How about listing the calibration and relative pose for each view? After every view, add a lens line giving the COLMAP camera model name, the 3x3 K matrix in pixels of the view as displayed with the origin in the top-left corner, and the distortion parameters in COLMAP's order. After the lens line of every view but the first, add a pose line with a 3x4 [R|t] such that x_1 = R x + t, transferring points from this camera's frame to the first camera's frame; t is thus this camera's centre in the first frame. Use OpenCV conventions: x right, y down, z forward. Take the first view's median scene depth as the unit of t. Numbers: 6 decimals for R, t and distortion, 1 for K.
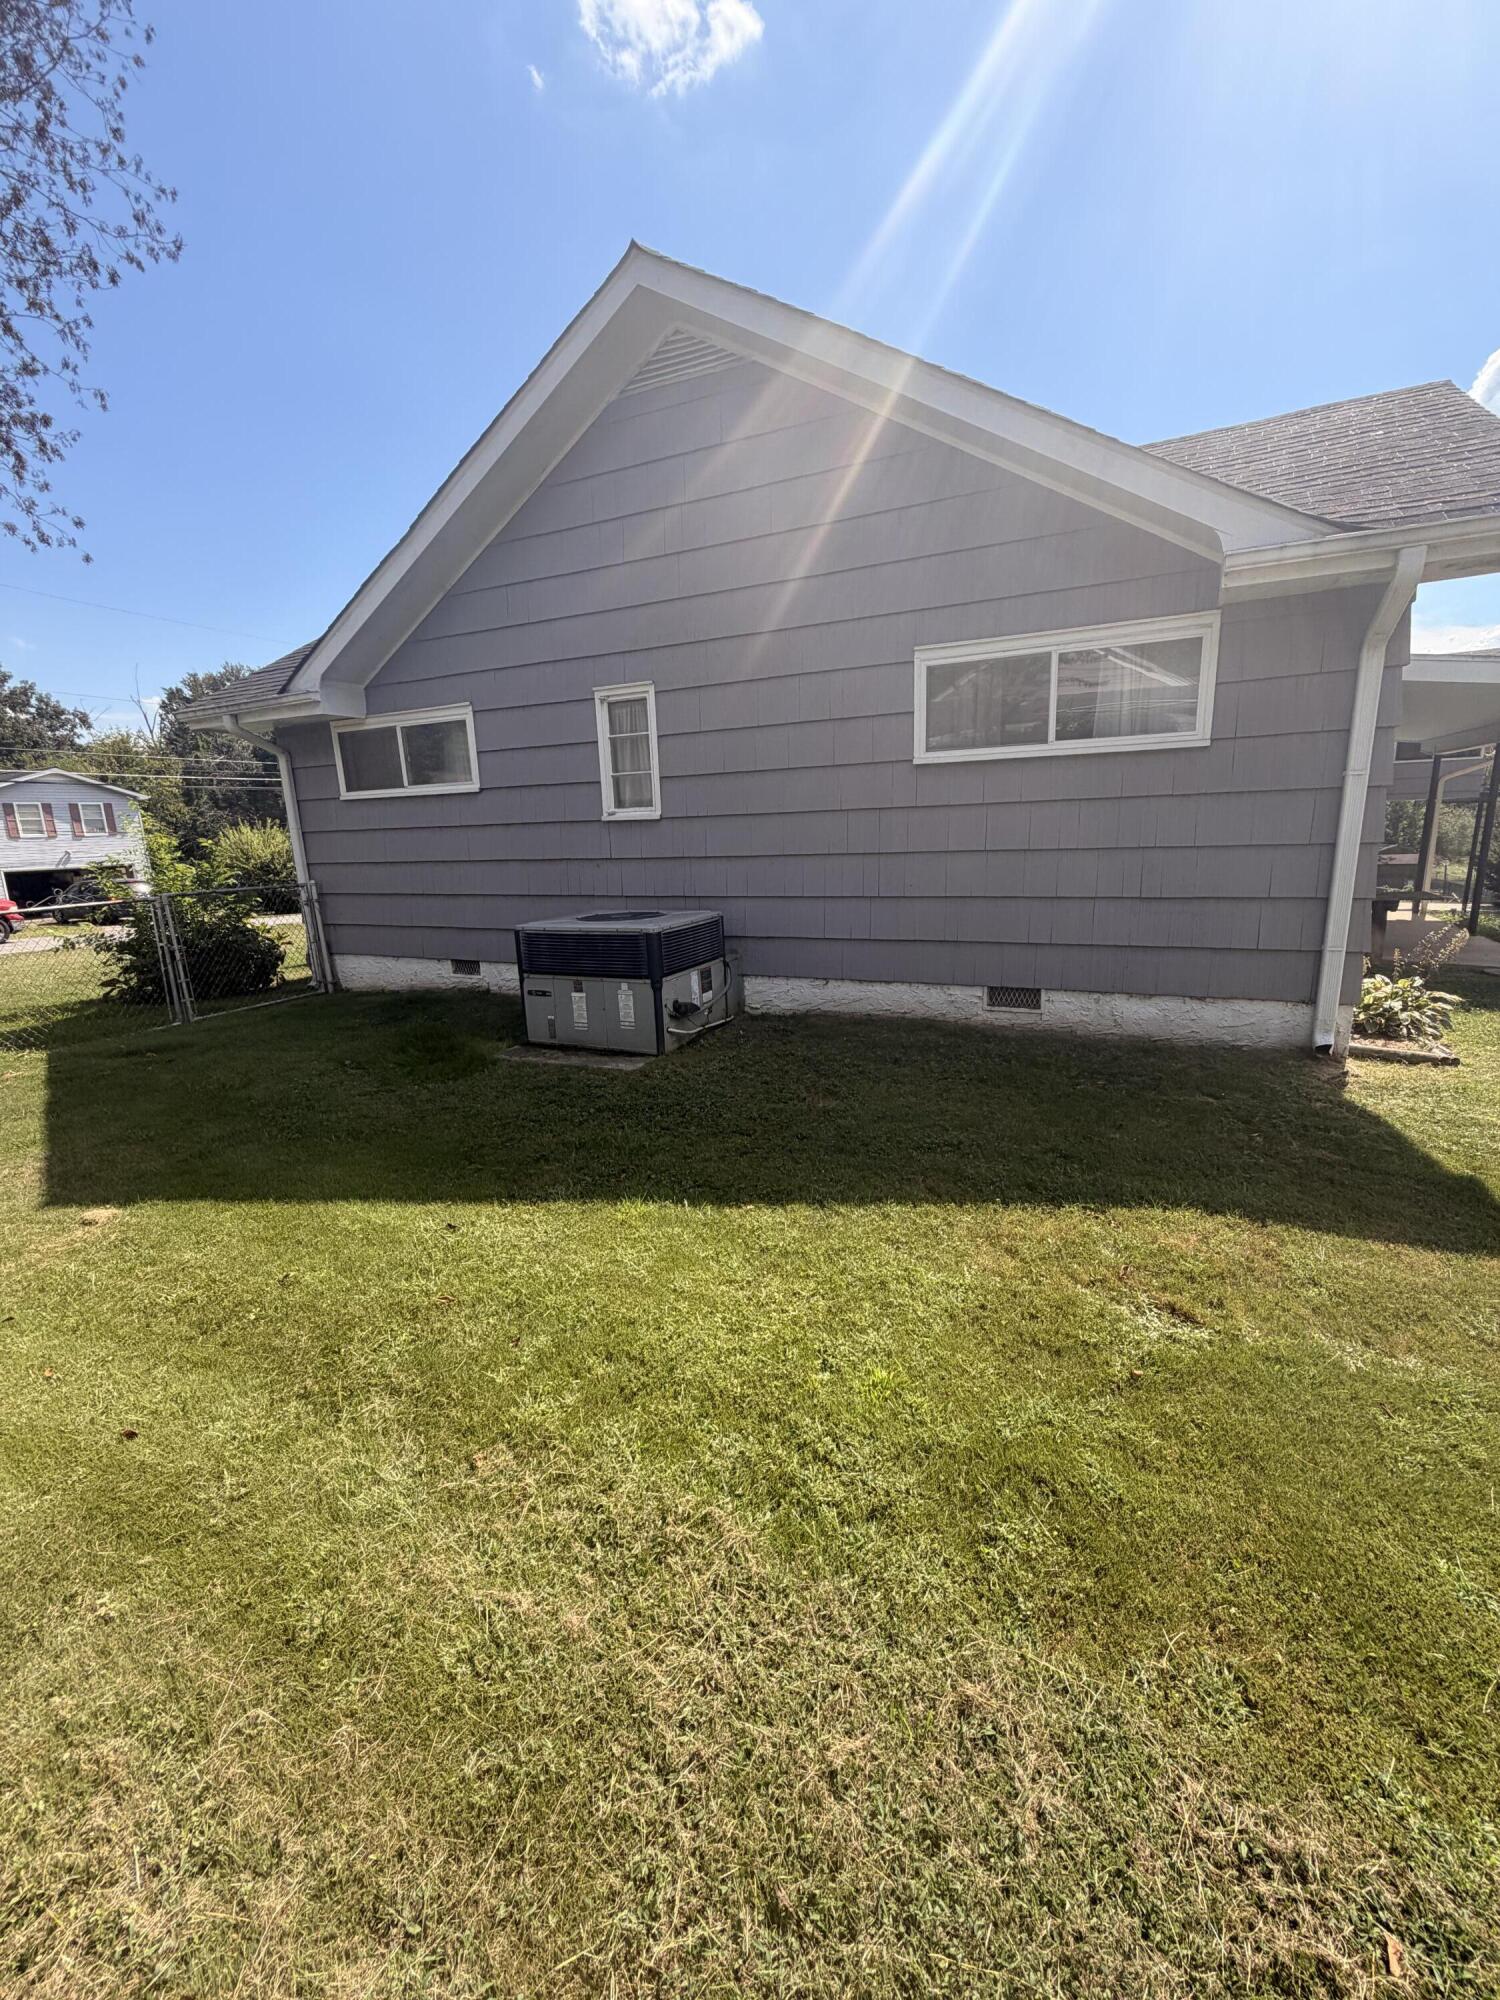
lens RADIAL K [[797.6, 0, 759.5], [0, 797.6, 1003.7], [0, 0, 1]] dist [0.003045, -0.000597]
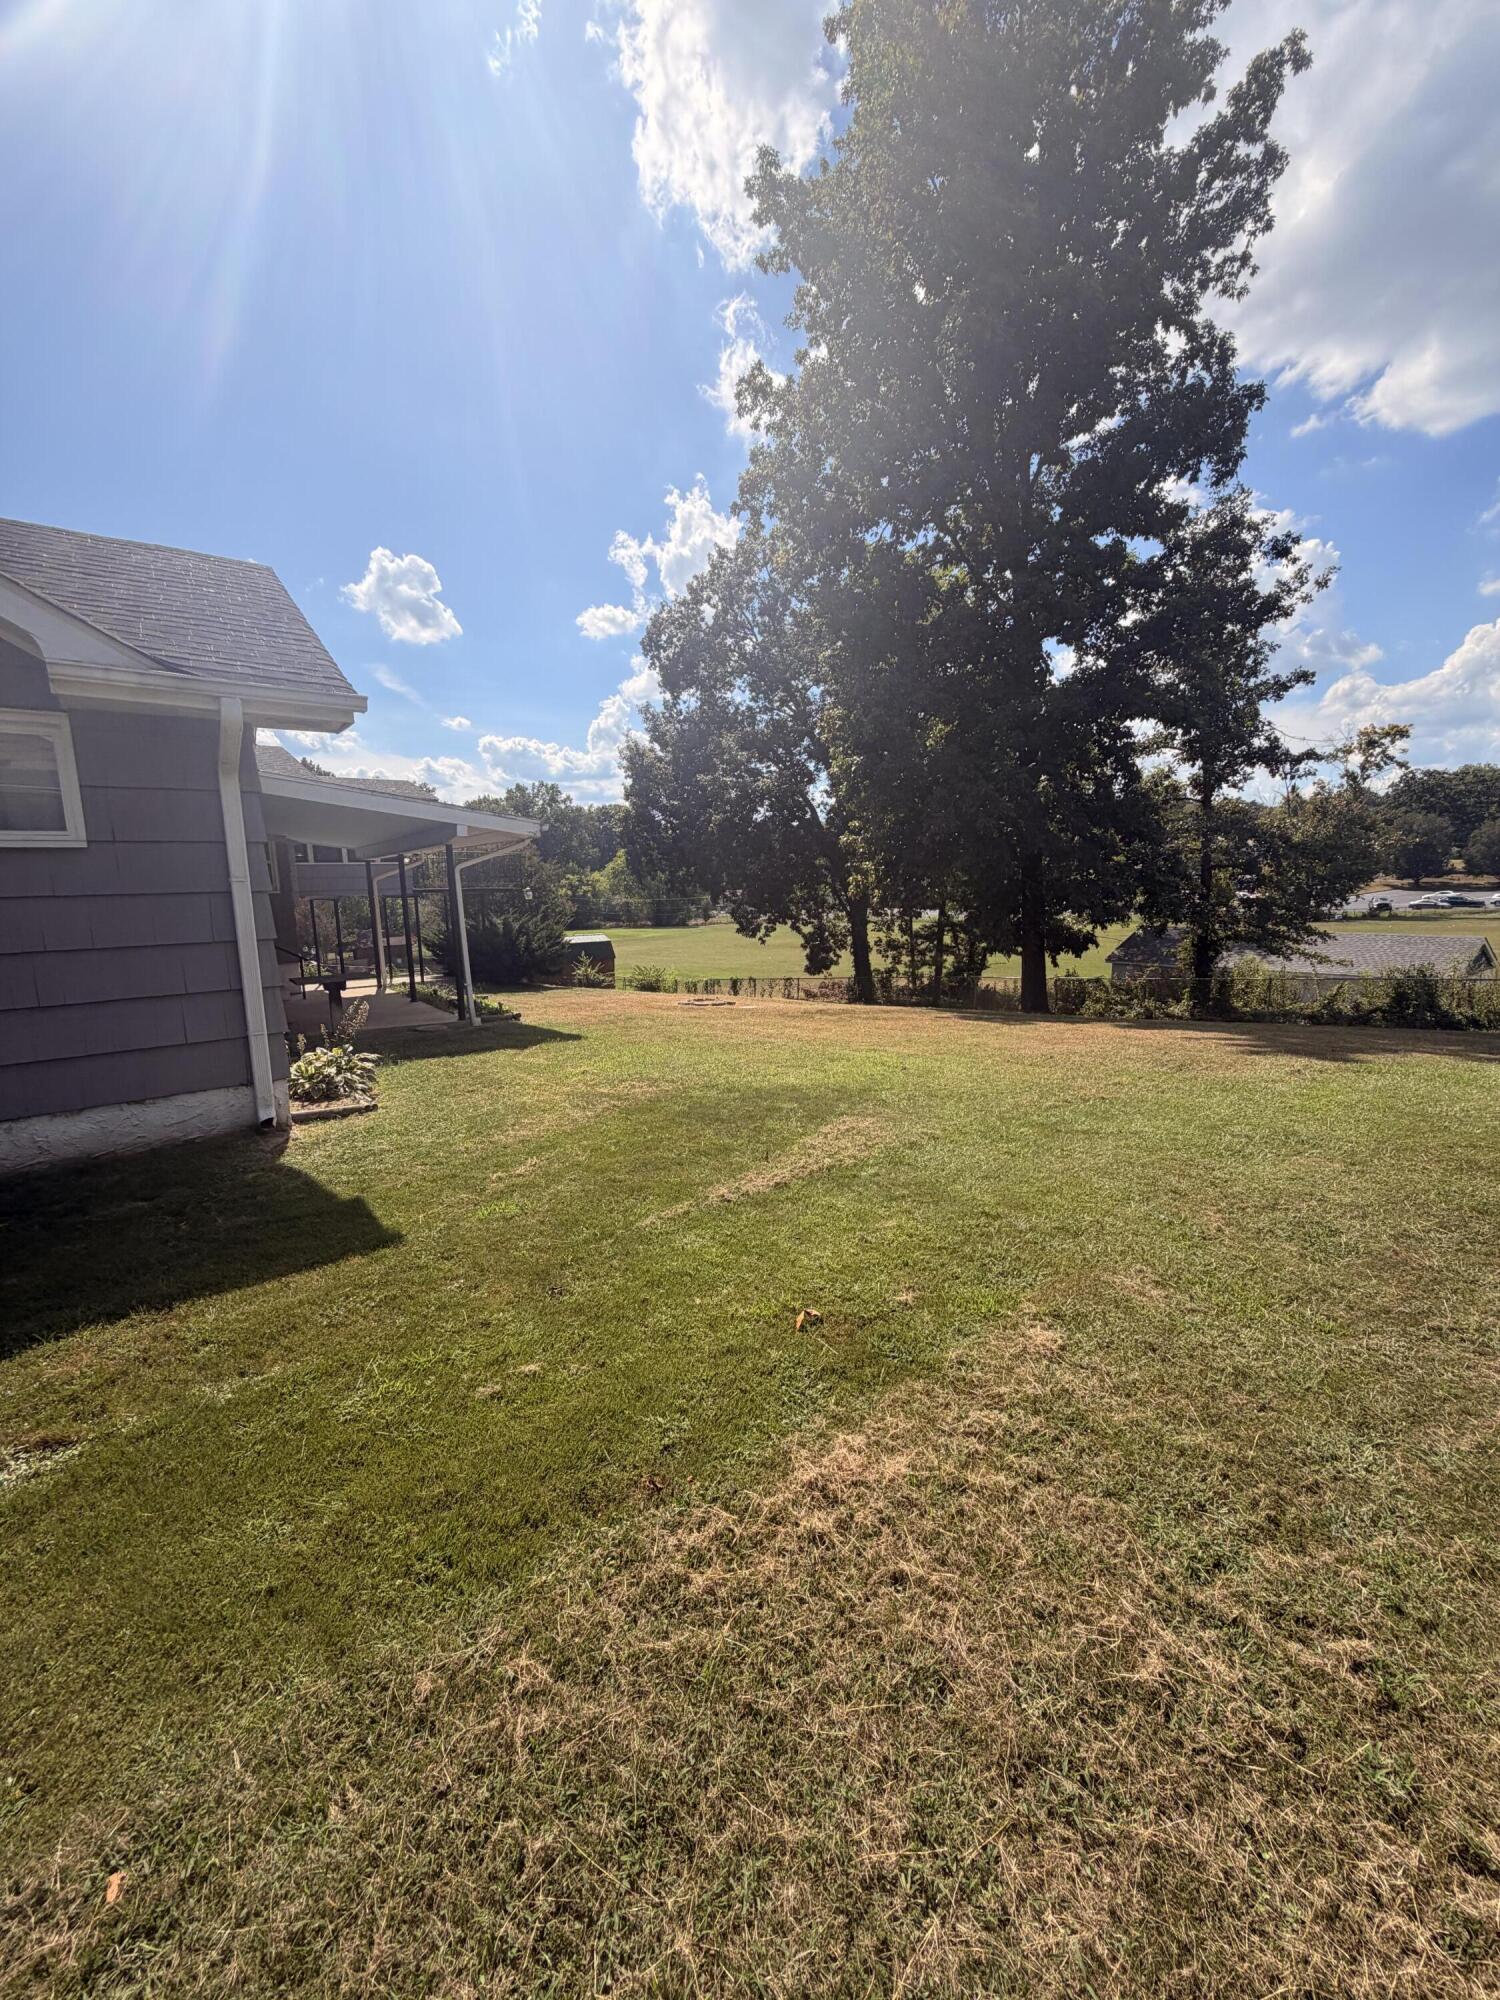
lens RADIAL K [[797.6, 0, 752.6], [0, 797.6, 1001.3], [0, 0, 1]] dist [0.003045, -0.000597]
pose [[0.476077, -0.111304, 0.872332, 0.075068], [0.206472, 0.978377, 0.012152, 0.016205], [-0.854822, 0.174327, 0.488764, -0.136604]]
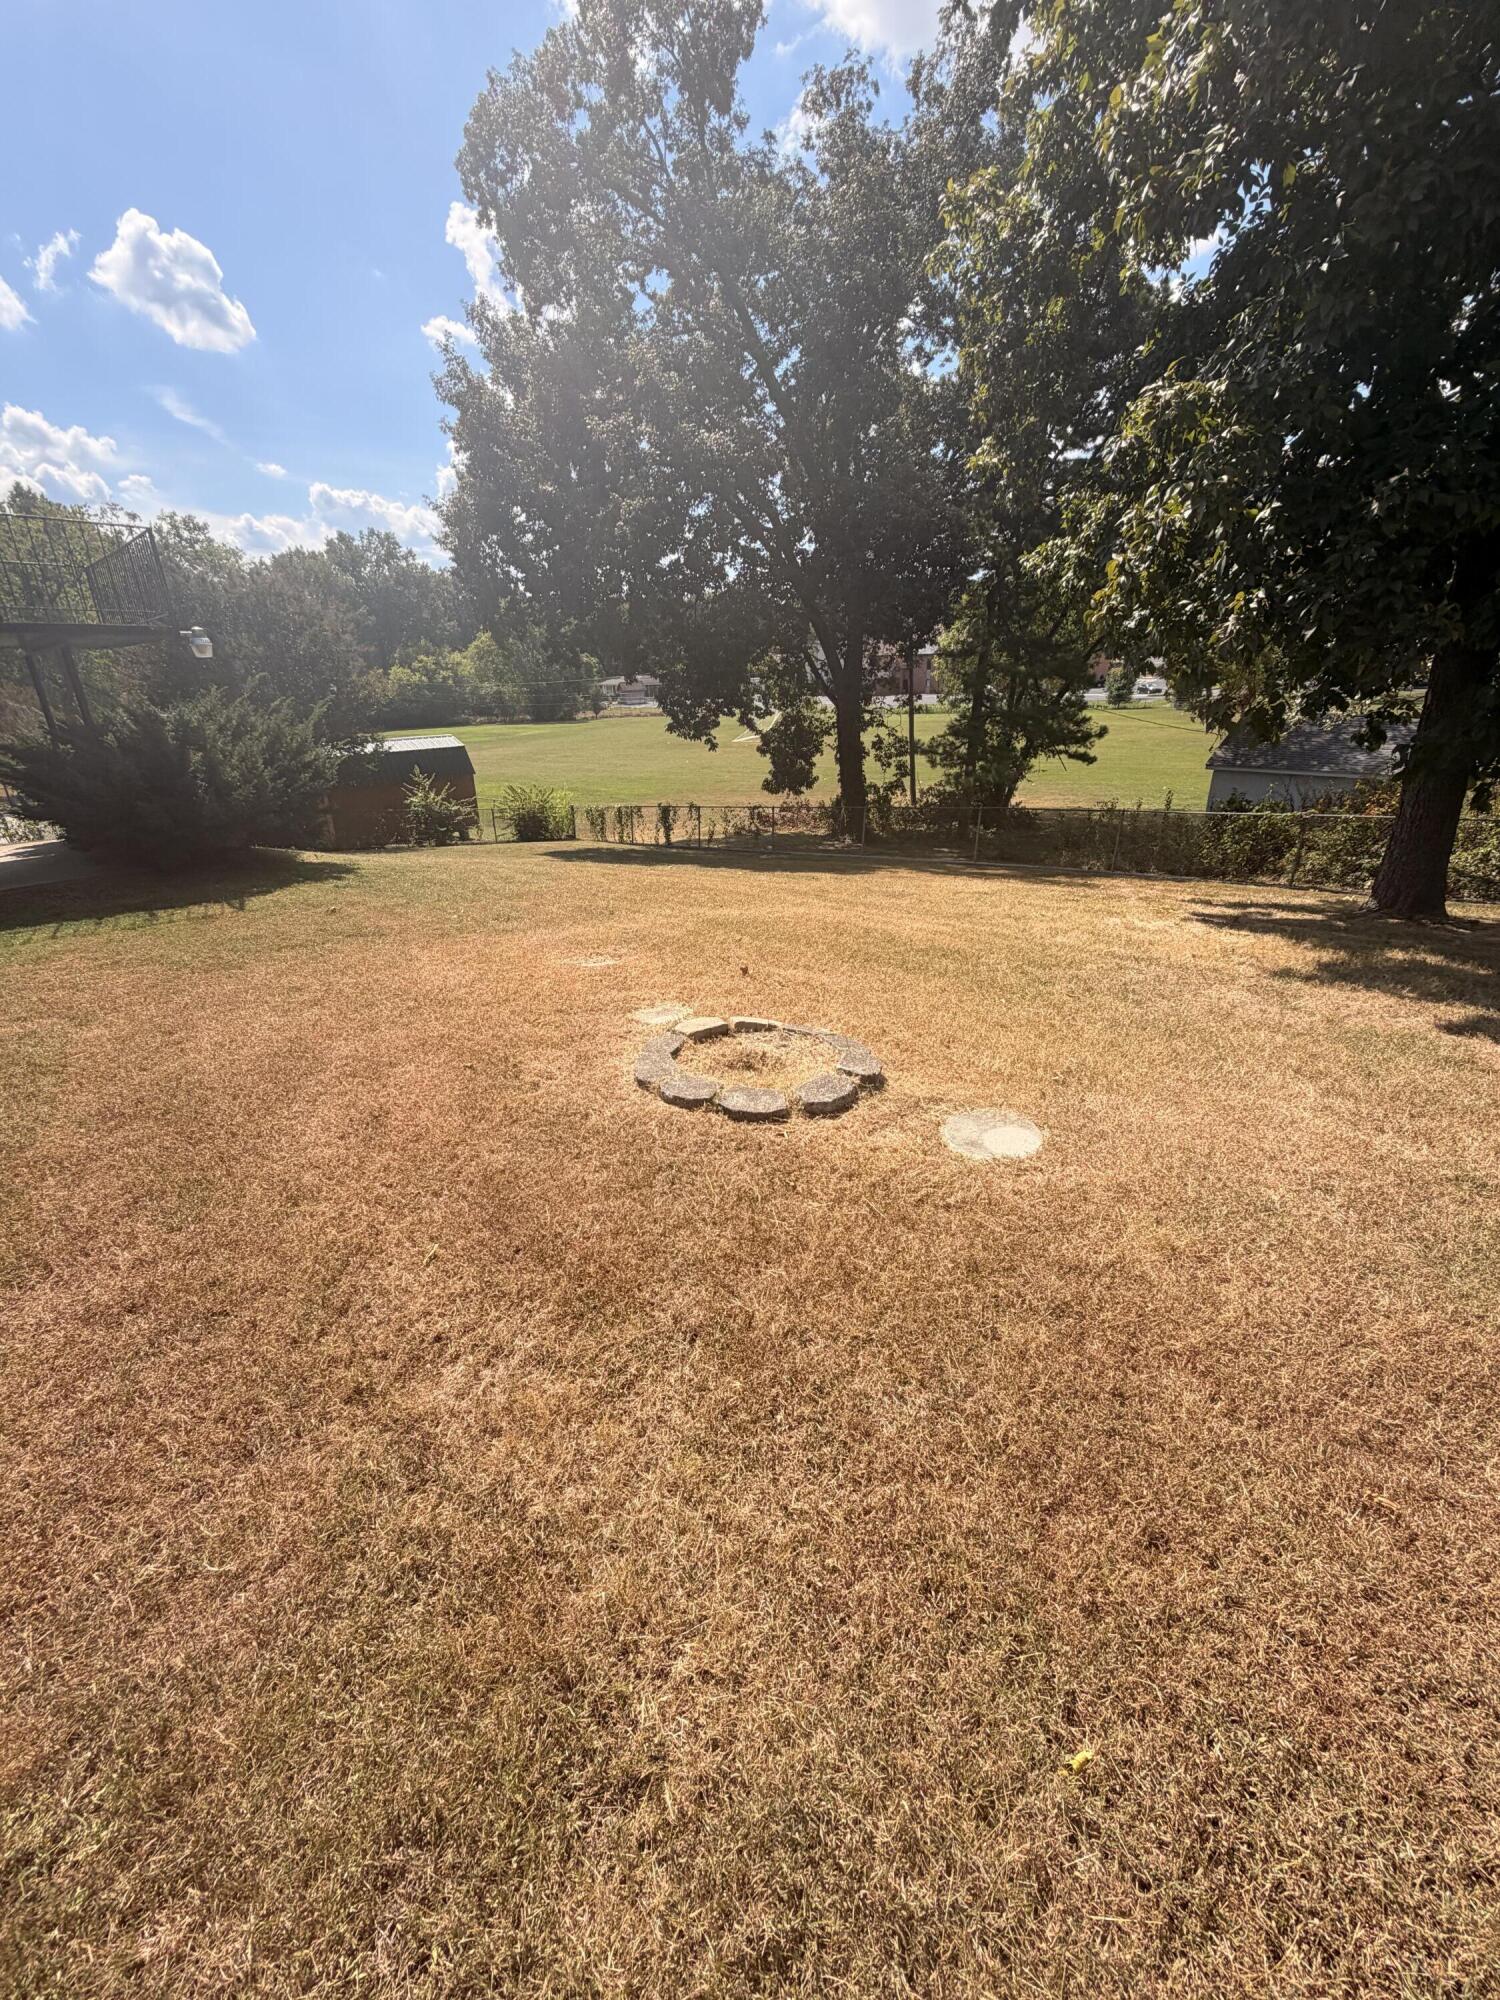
lens RADIAL K [[797.6, 0, 741.7], [0, 797.6, 992.7], [0, 0, 1]] dist [0.003045, -0.000597]
pose [[0.369532, -0.334678, 0.866854, 2.158015], [0.227928, 0.937033, 0.264610, -0.247545], [-0.900830, 0.099798, 0.422546, 1.284396]]
